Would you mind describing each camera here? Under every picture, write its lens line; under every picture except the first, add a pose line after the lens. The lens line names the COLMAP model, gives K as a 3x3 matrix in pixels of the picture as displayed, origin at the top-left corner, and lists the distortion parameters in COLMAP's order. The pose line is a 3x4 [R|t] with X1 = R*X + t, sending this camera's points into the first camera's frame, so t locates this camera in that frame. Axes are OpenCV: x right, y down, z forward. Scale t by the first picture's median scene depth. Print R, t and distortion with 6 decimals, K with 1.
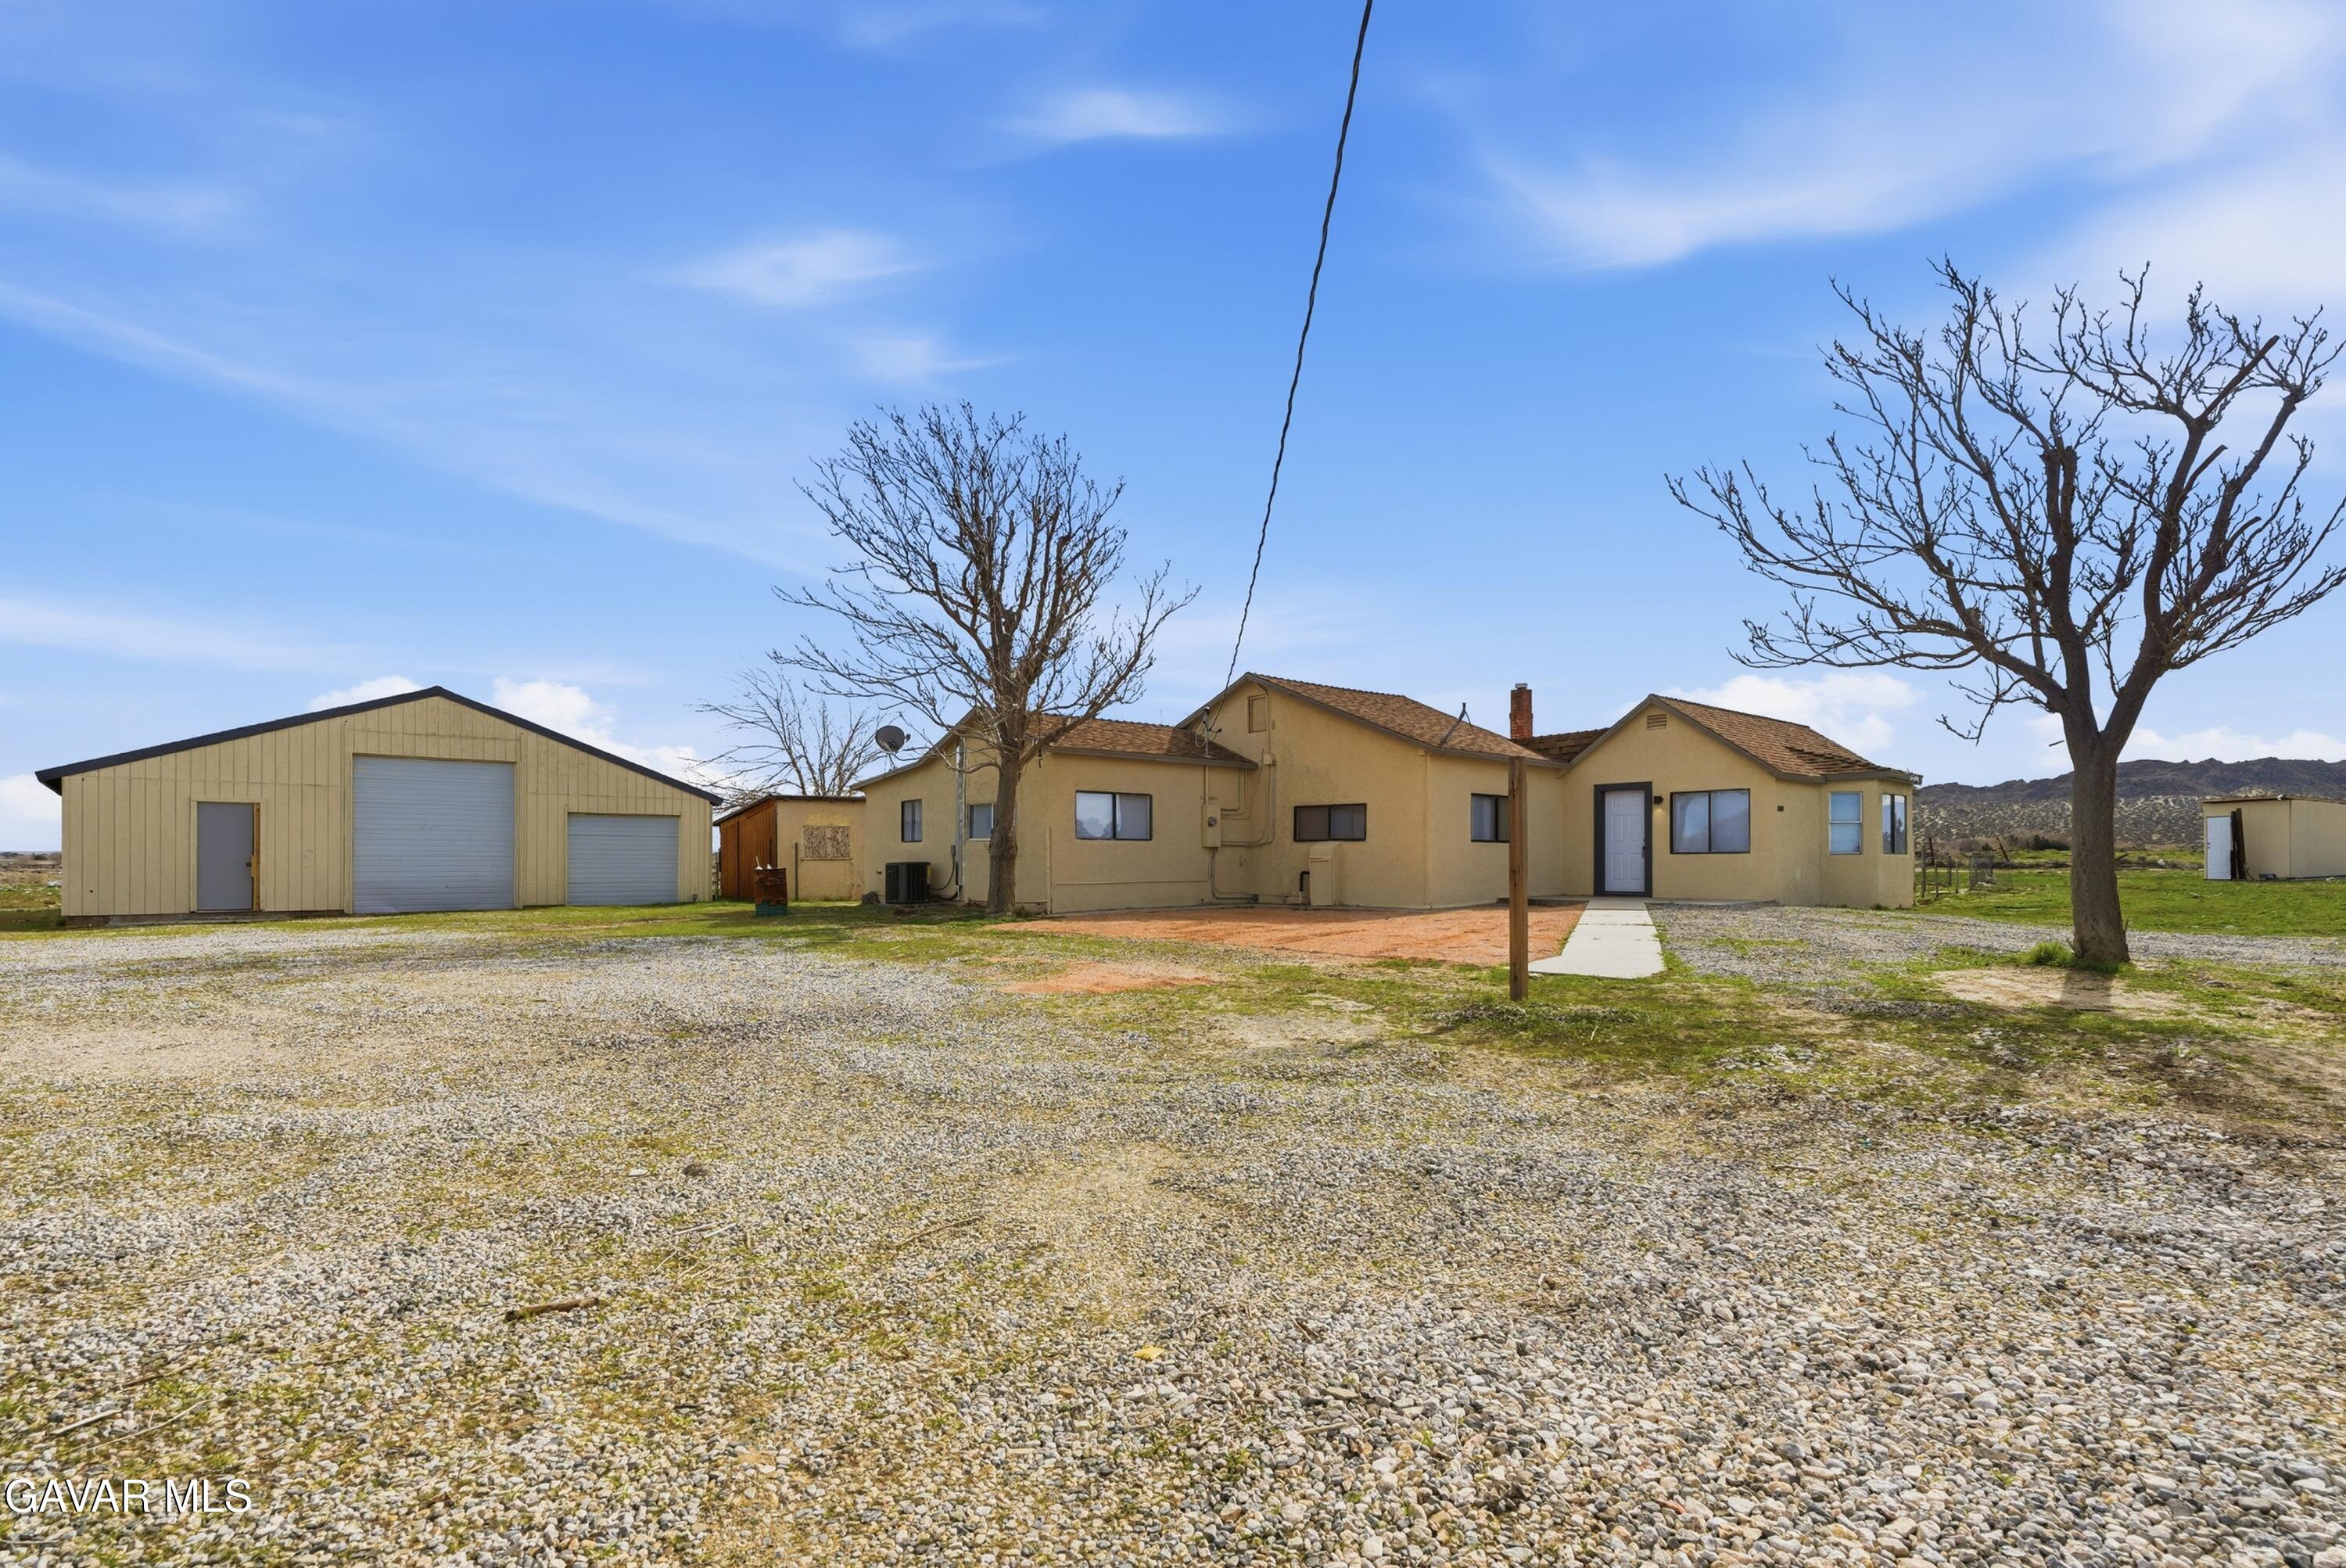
lens RADIAL K [[1129.9, 0, 1171.0], [0, 1129.9, 806.0], [0, 0, 1]] dist [0.003159, 0.000557]
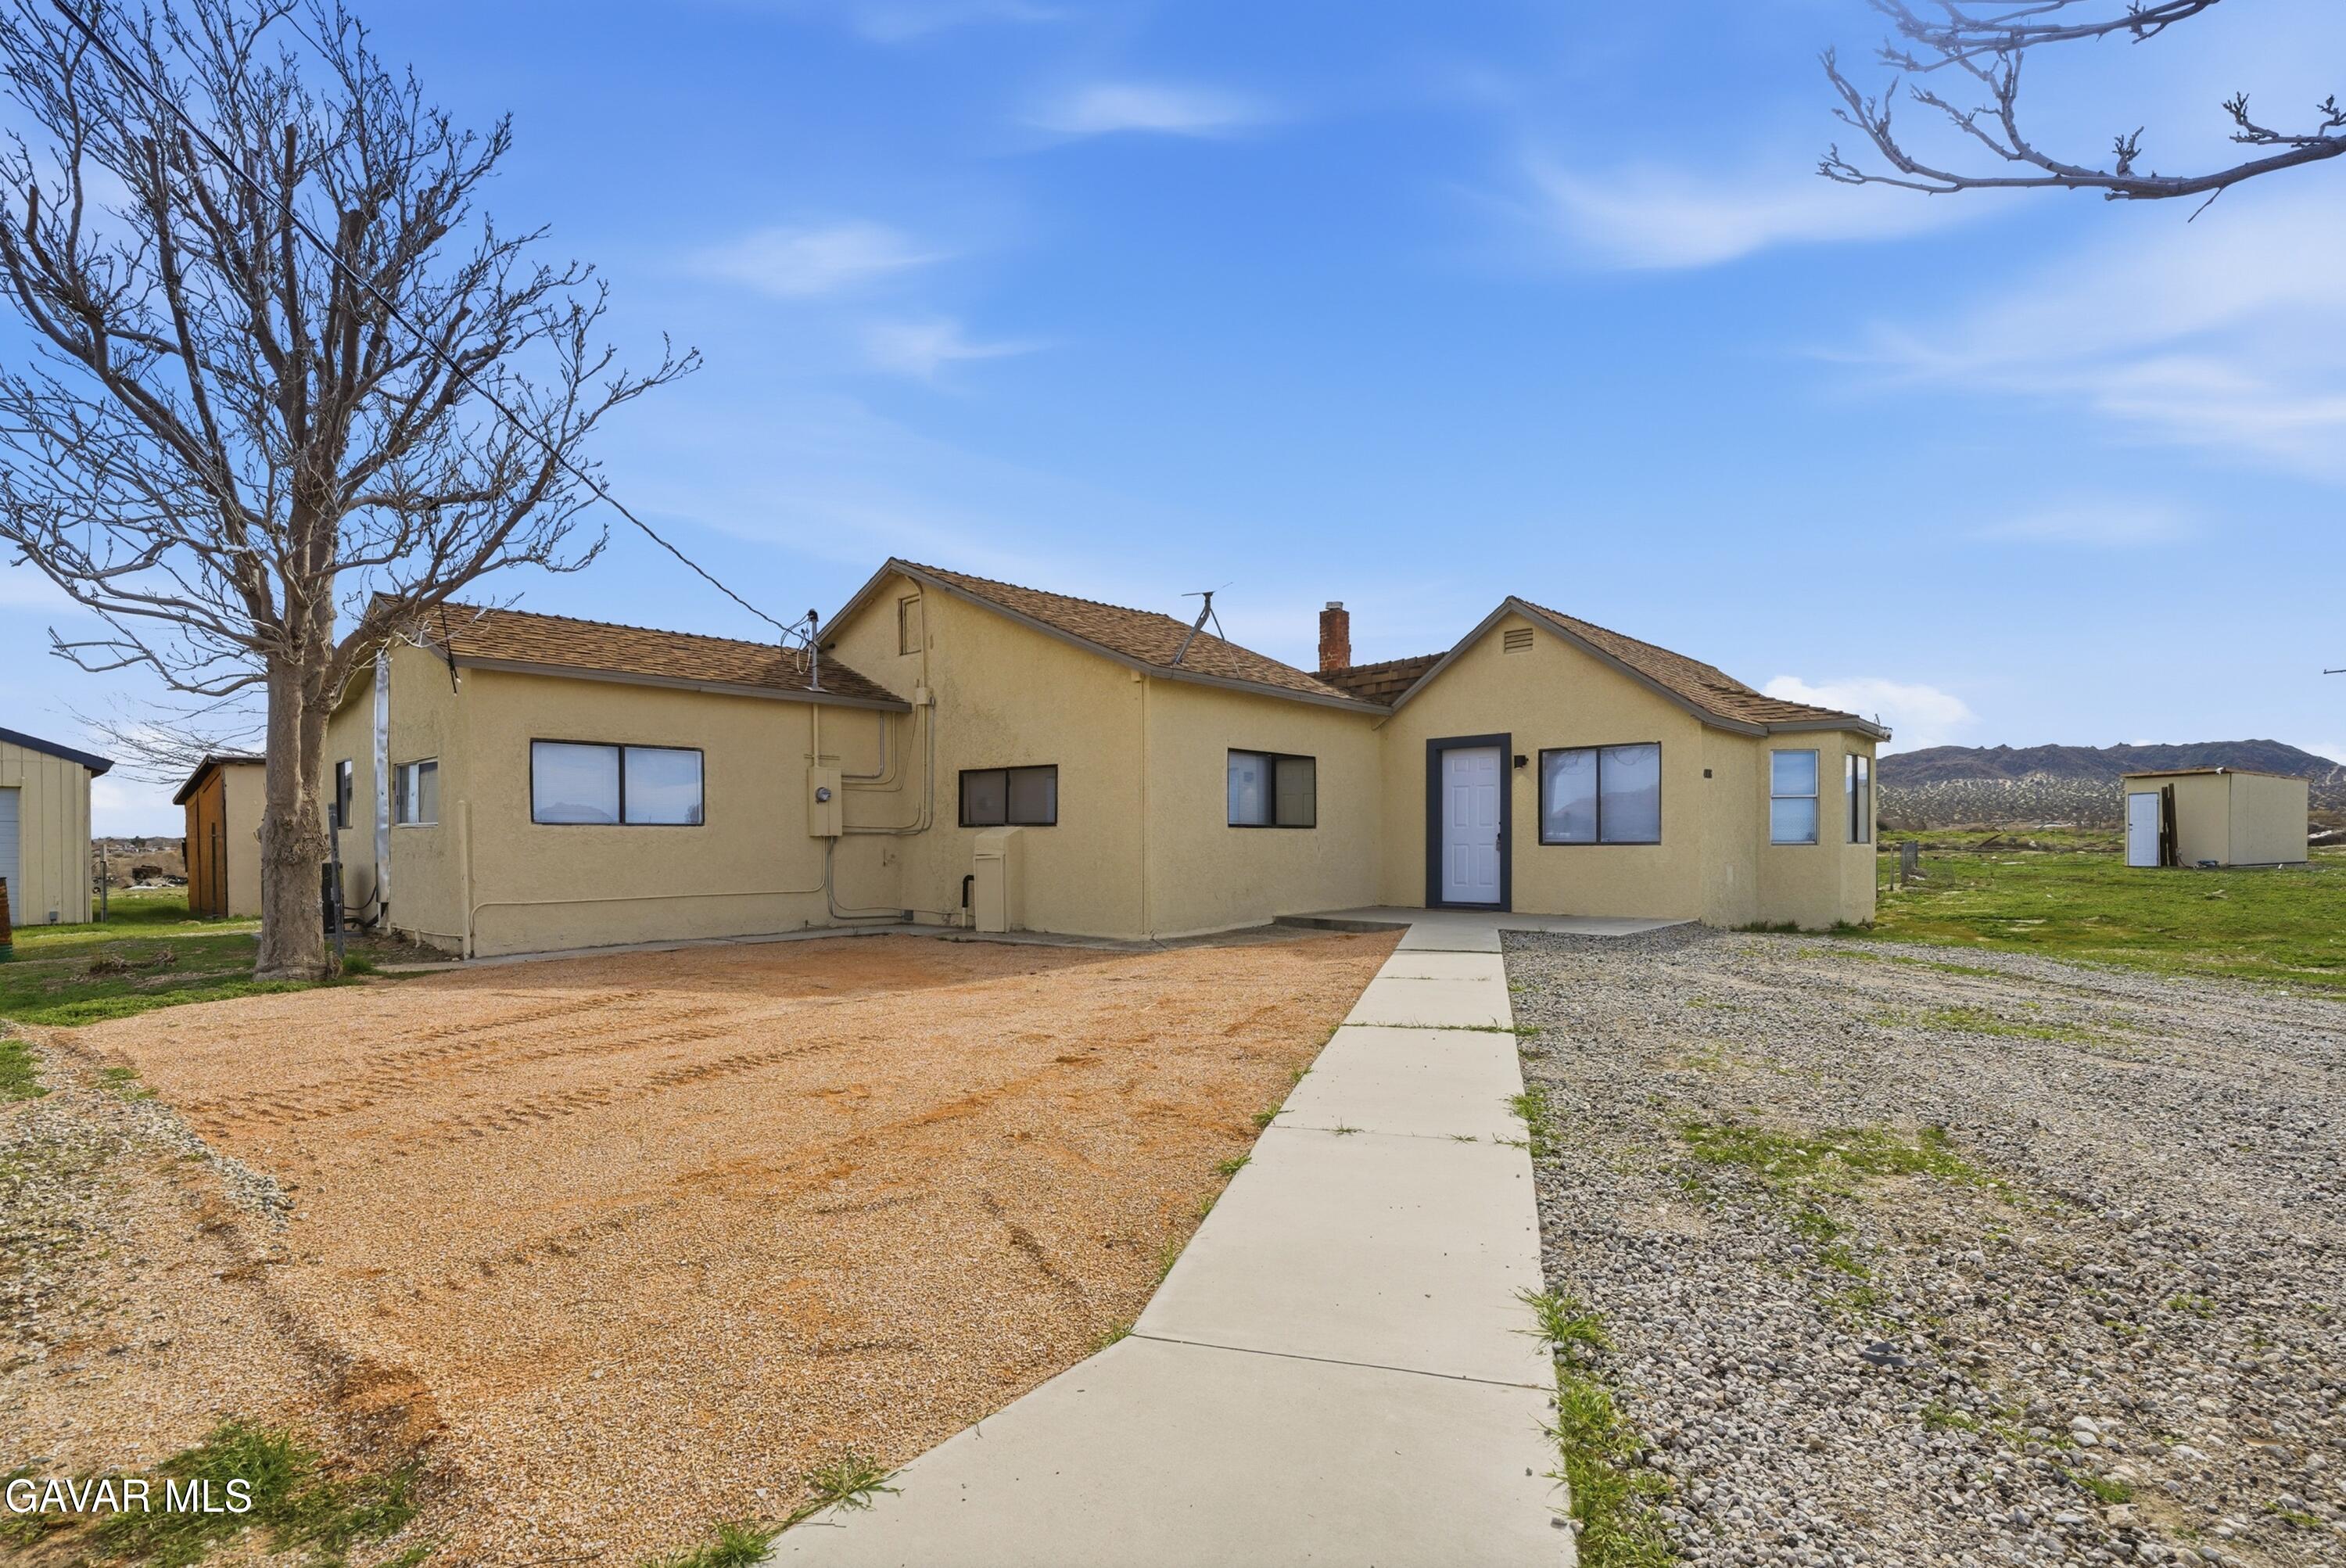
lens RADIAL K [[1081.1, 0, 1187.3], [0, 1081.1, 776.9], [0, 0, 1]] dist [-0.010347, 0.000756]
pose [[0.994114, 0.003069, 0.108297, 0.168936], [-0.001932, 0.999942, -0.010606, 0.009821], [-0.108323, 0.010334, 0.994062, 0.393643]]
